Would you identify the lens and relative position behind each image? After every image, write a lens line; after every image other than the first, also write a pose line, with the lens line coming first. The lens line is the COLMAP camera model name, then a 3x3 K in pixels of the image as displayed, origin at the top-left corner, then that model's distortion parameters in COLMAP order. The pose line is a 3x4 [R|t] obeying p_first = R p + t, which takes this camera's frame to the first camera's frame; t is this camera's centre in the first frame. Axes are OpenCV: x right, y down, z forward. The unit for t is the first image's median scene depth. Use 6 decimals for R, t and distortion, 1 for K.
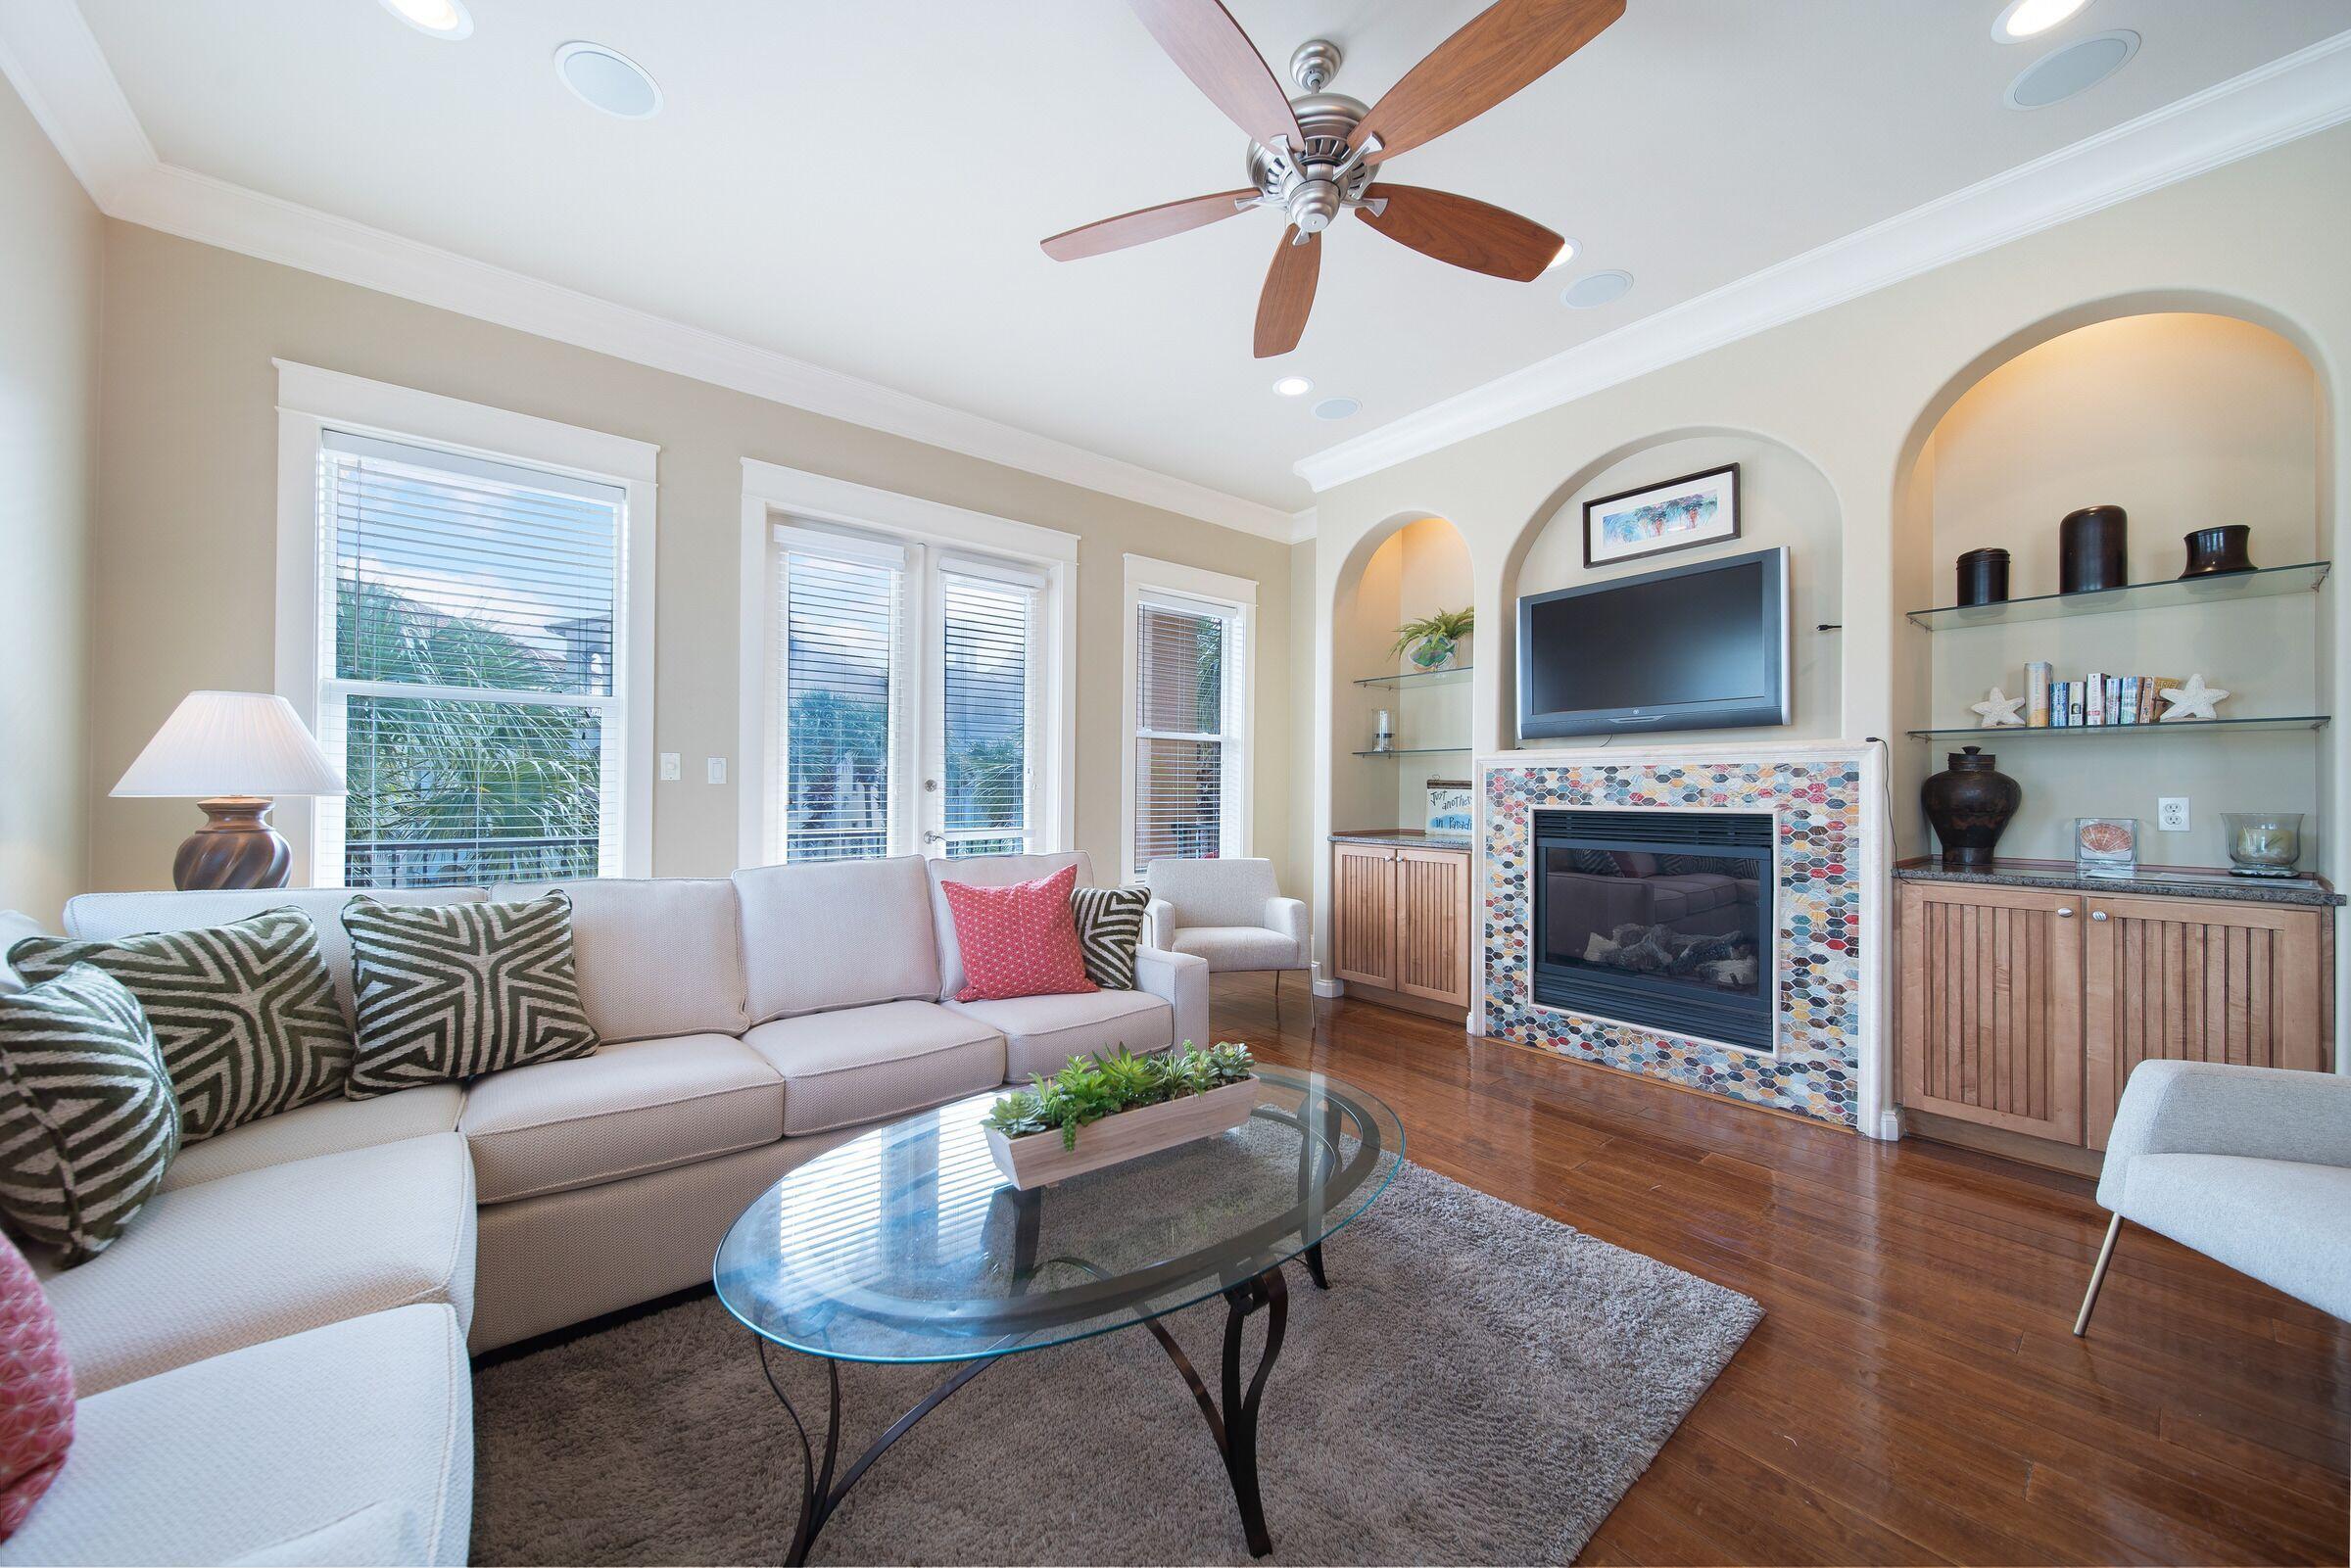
lens RADIAL K [[840.3, 0, 1183.2], [0, 840.3, 783.3], [0, 0, 1]] dist [-0.000599, -0.001245]
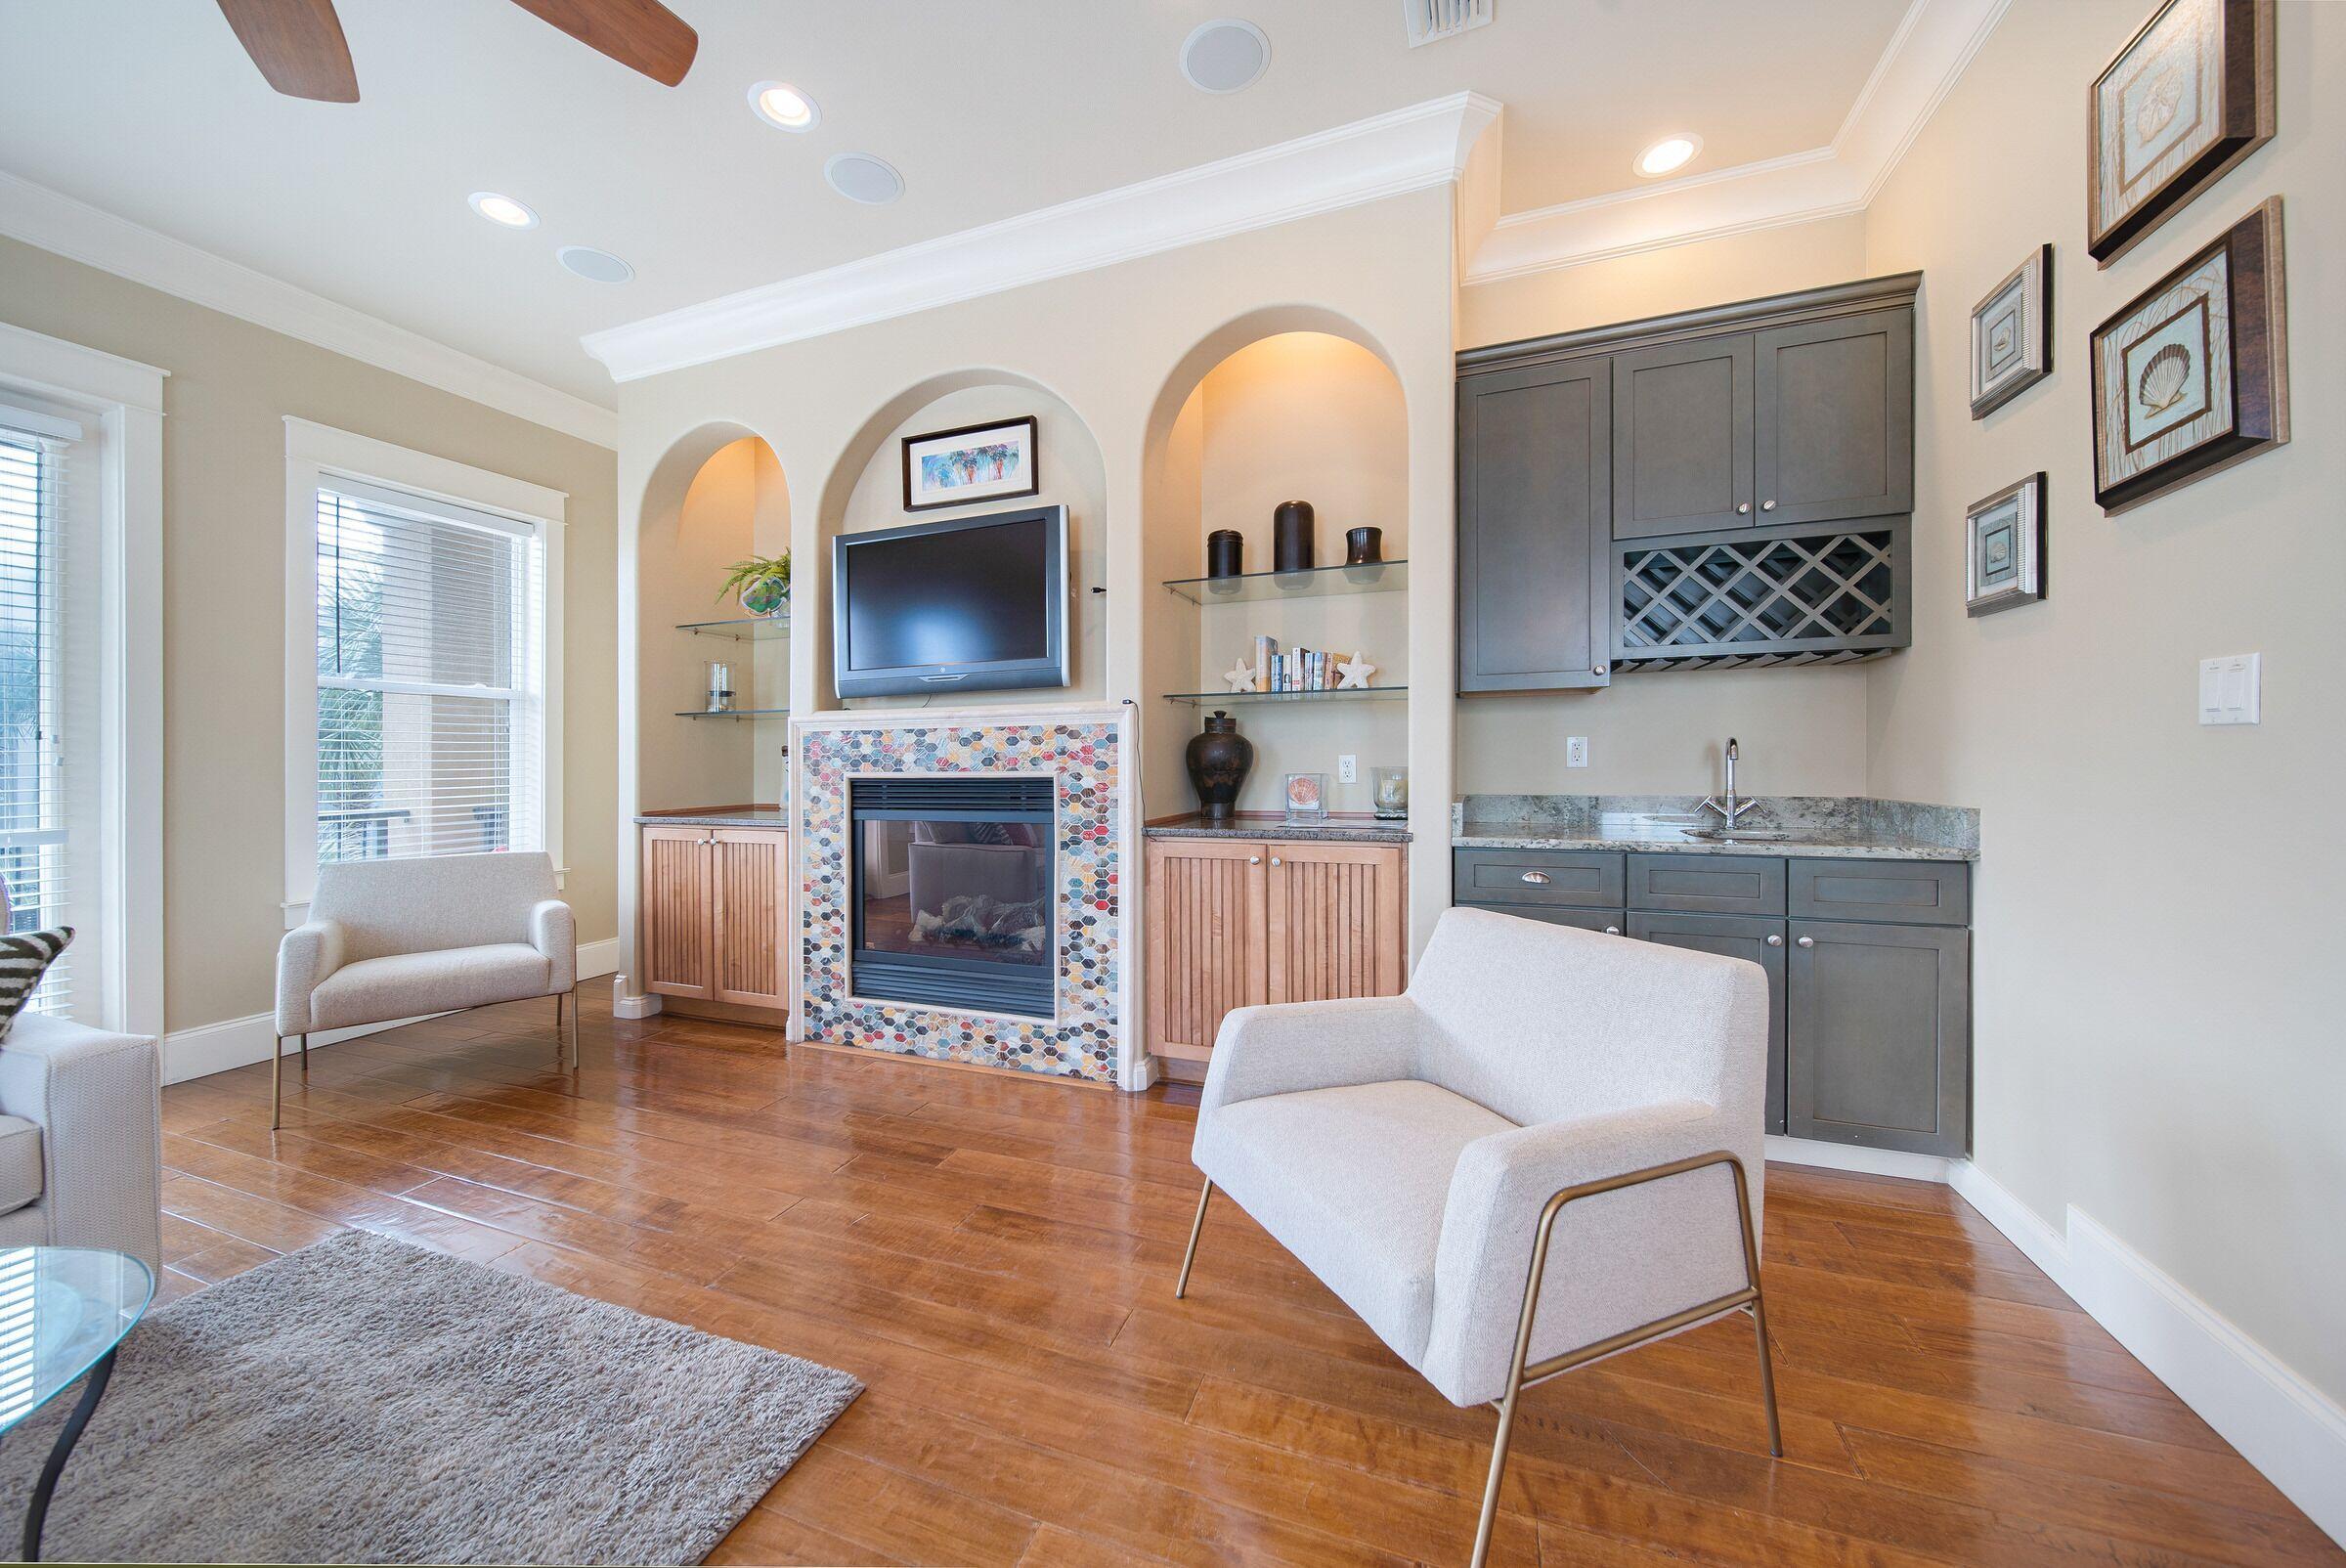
lens RADIAL K [[838.6, 0, 1165.9], [0, 838.6, 767.7], [0, 0, 1]] dist [-0.000599, -0.001245]
pose [[0.863860, -0.020679, 0.503308, 0.309174], [0.011061, 0.999695, 0.022089, 0.005369], [-0.503611, -0.013514, 0.863825, 0.085449]]
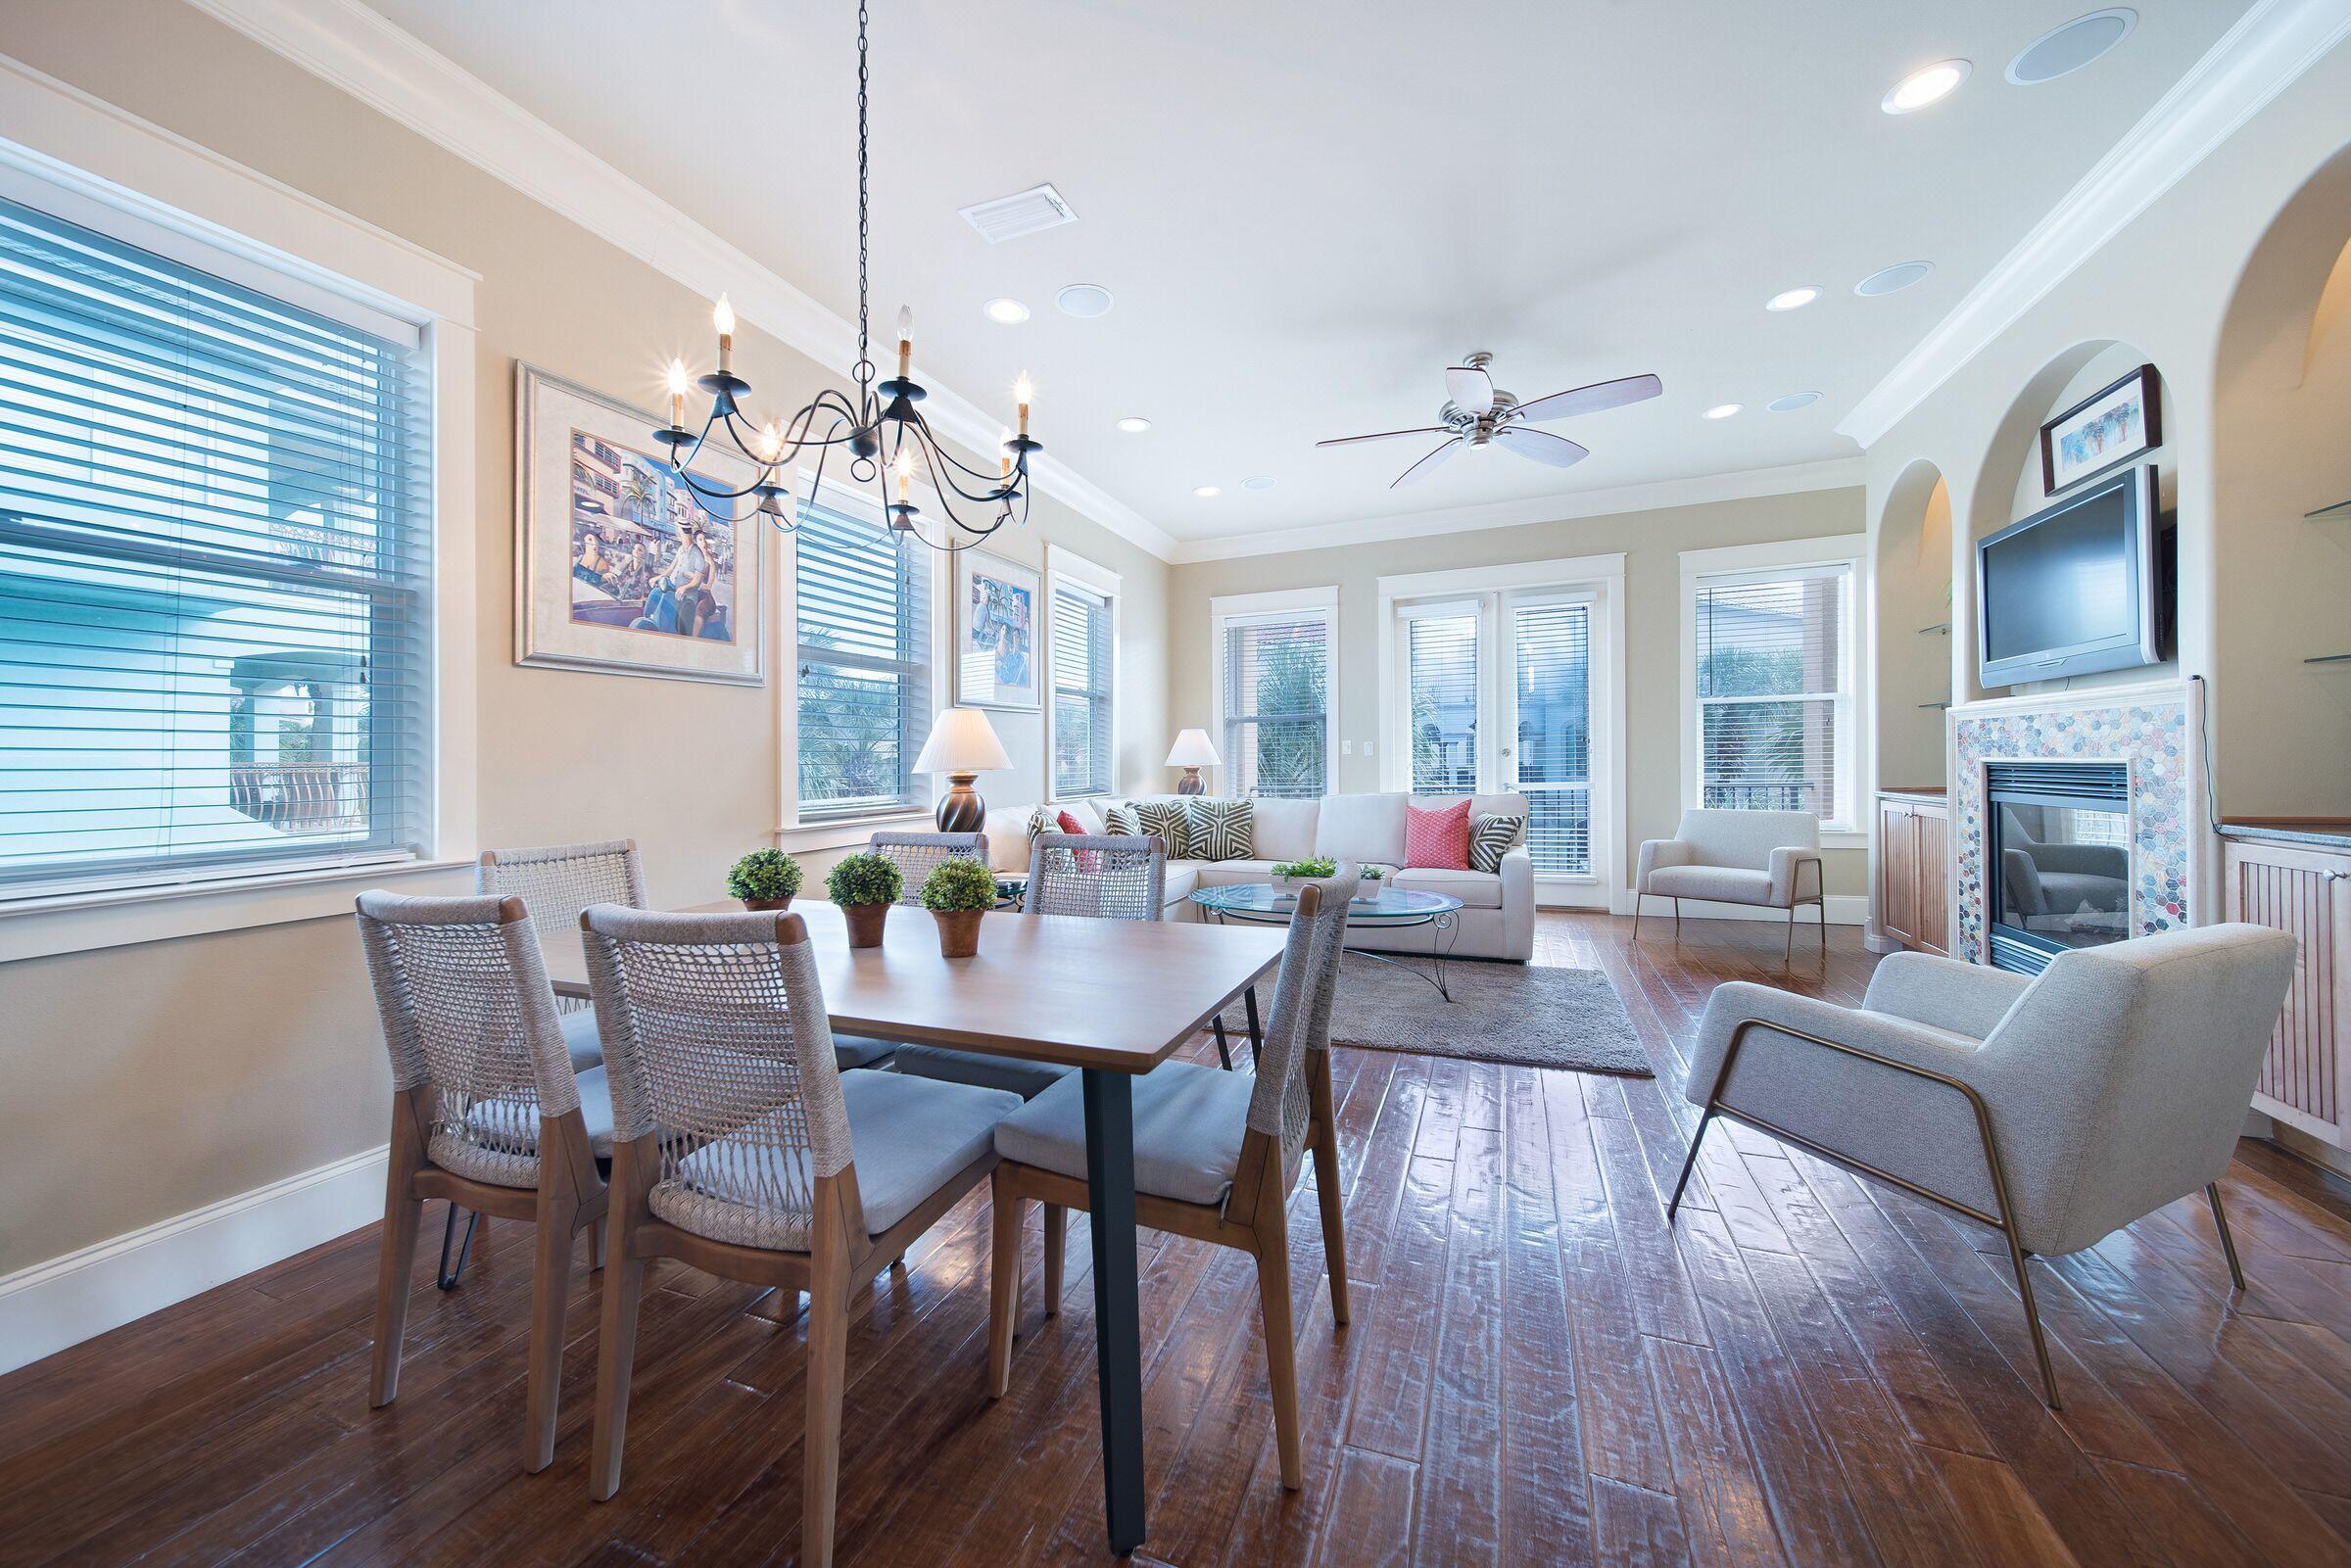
lens RADIAL K [[840.3, 0, 1190.8], [0, 840.3, 737.4], [0, 0, 1]] dist [-0.000599, -0.001245]
pose [[0.506783, -0.041331, -0.861083, 0.927891], [0.029416, 0.999097, -0.030643, 0.006119], [0.861572, -0.009801, 0.507541, -0.317760]]
